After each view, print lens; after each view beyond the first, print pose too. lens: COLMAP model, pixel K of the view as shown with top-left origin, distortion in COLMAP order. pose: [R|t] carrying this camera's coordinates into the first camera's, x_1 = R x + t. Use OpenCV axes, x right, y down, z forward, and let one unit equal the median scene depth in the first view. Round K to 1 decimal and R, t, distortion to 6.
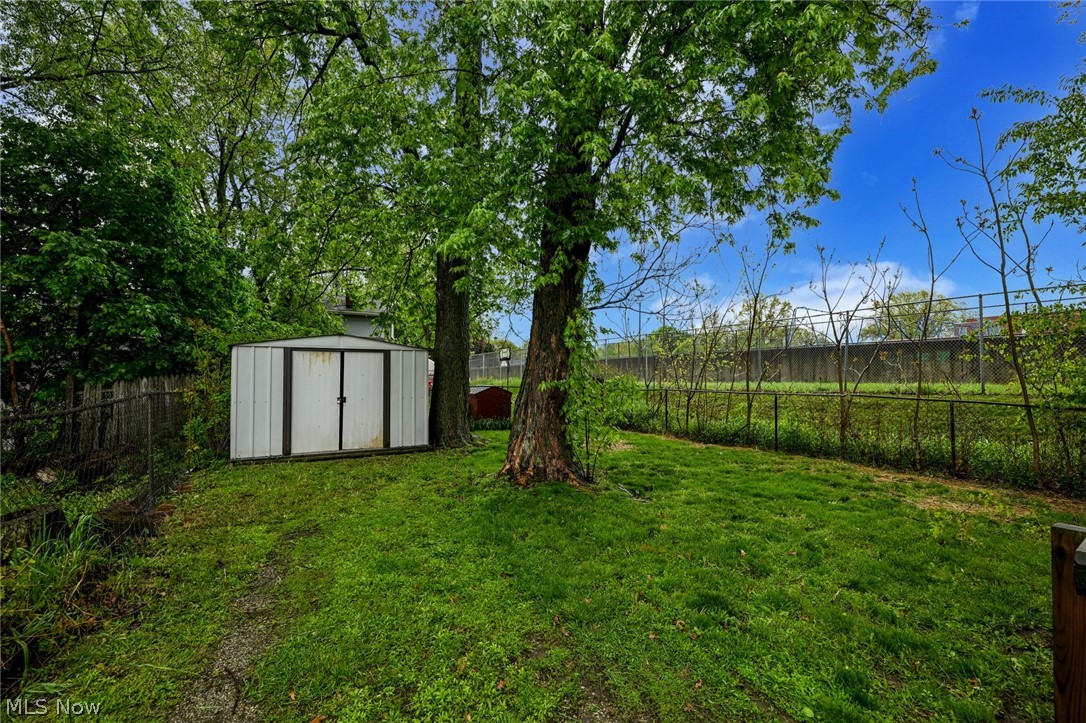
lens RADIAL K [[483.8, 0, 542.2], [0, 483.8, 366.1], [0, 0, 1]] dist [-0.002269, -0.000123]
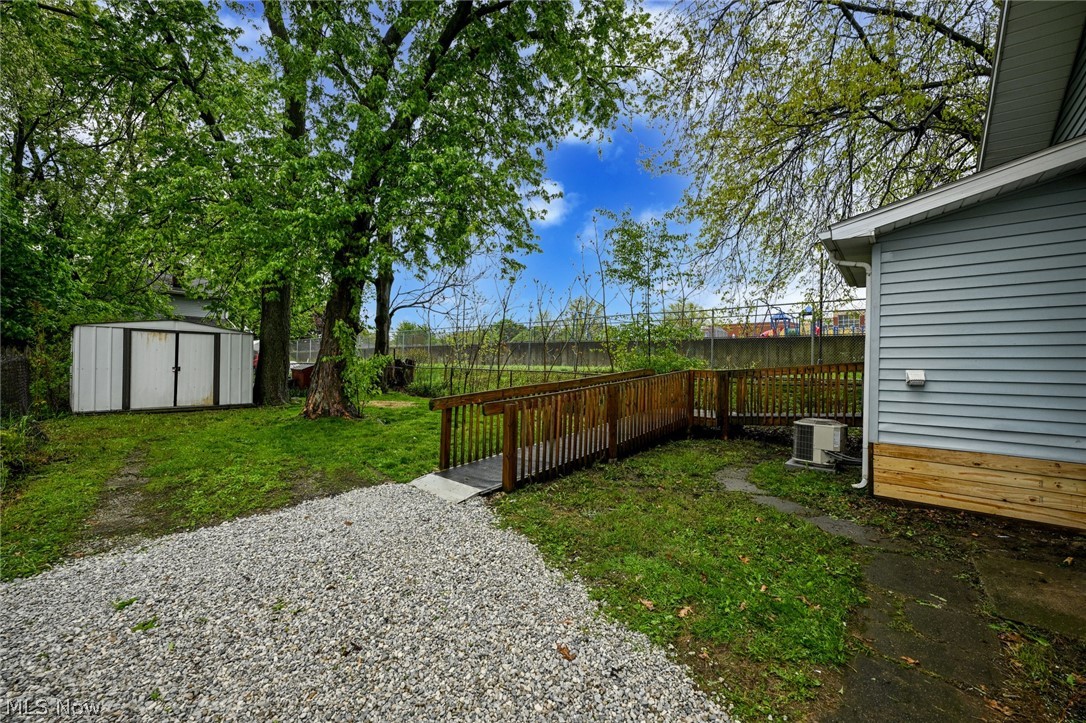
lens RADIAL K [[431.4, 0, 545.0], [0, 431.4, 364.3], [0, 0, 1]] dist [-0.002043, -0.000395]
pose [[0.944885, 0.016995, 0.326962, 0.161432], [-0.026261, 0.999368, 0.023947, 0.001787], [-0.326348, -0.031214, 0.944734, -0.463417]]
